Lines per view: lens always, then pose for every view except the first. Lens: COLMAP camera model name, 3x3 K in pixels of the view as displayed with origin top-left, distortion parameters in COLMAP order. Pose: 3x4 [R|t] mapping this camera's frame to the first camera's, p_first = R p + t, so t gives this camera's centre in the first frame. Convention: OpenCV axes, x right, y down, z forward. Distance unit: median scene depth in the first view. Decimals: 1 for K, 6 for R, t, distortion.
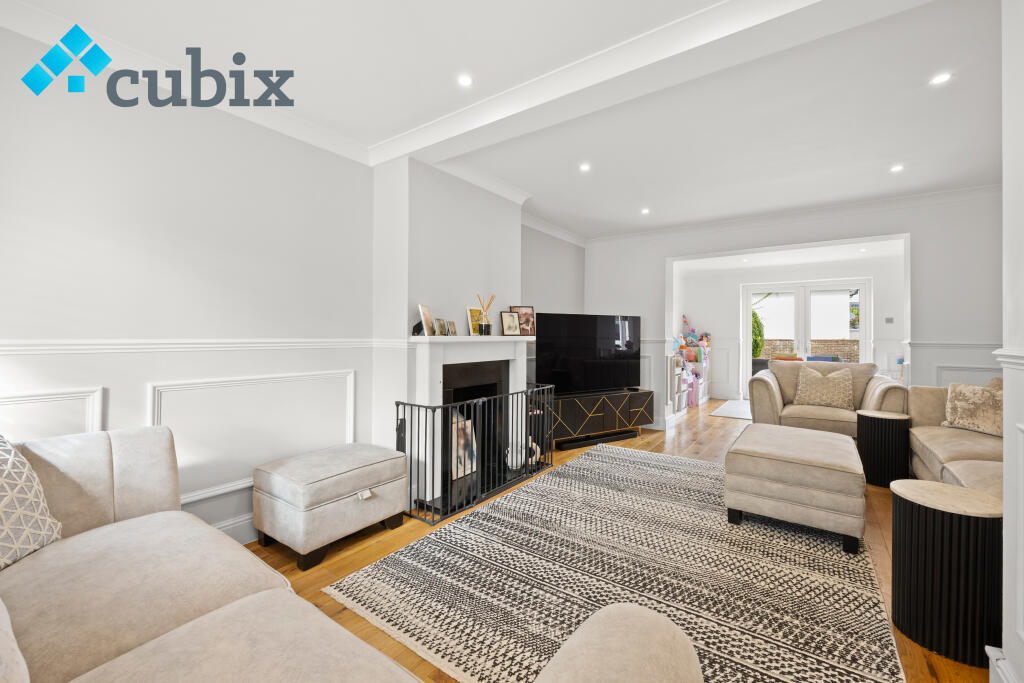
lens RADIAL K [[407.3, 0, 516.6], [0, 407.3, 338.3], [0, 0, 1]] dist [0.004072, 0.000209]
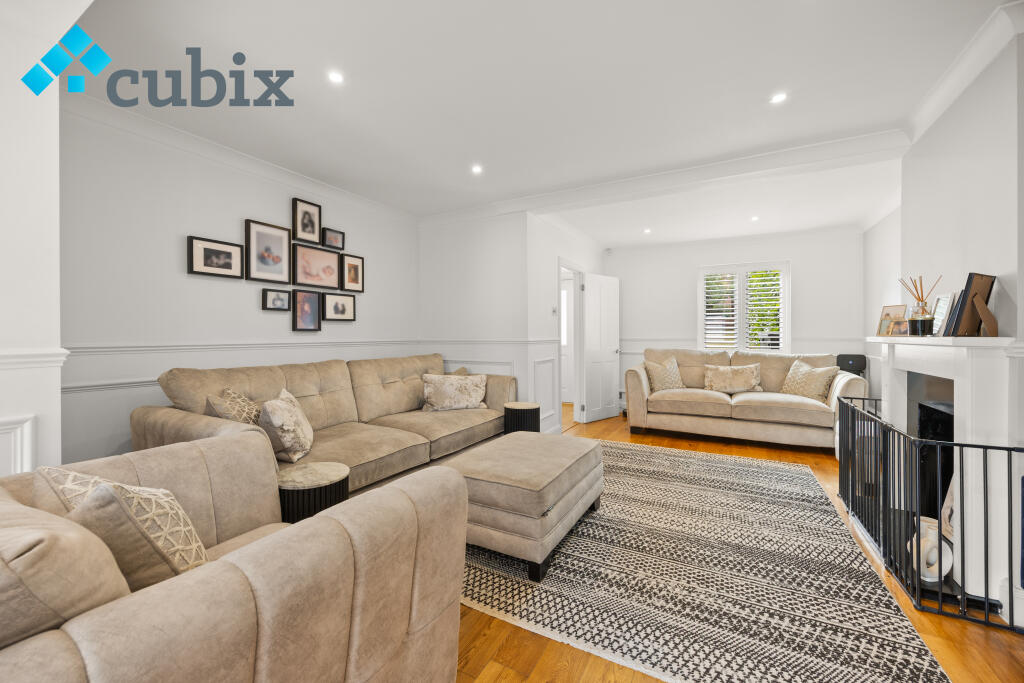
lens RADIAL K [[407.3, 0, 507.6], [0, 407.3, 337.0], [0, 0, 1]] dist [0.004072, 0.000209]
pose [[-0.990518, -0.006045, -0.137250, 0.874497], [-0.007048, 0.999952, 0.006821, -0.005189], [0.137203, 0.007724, -0.990513, 1.952058]]
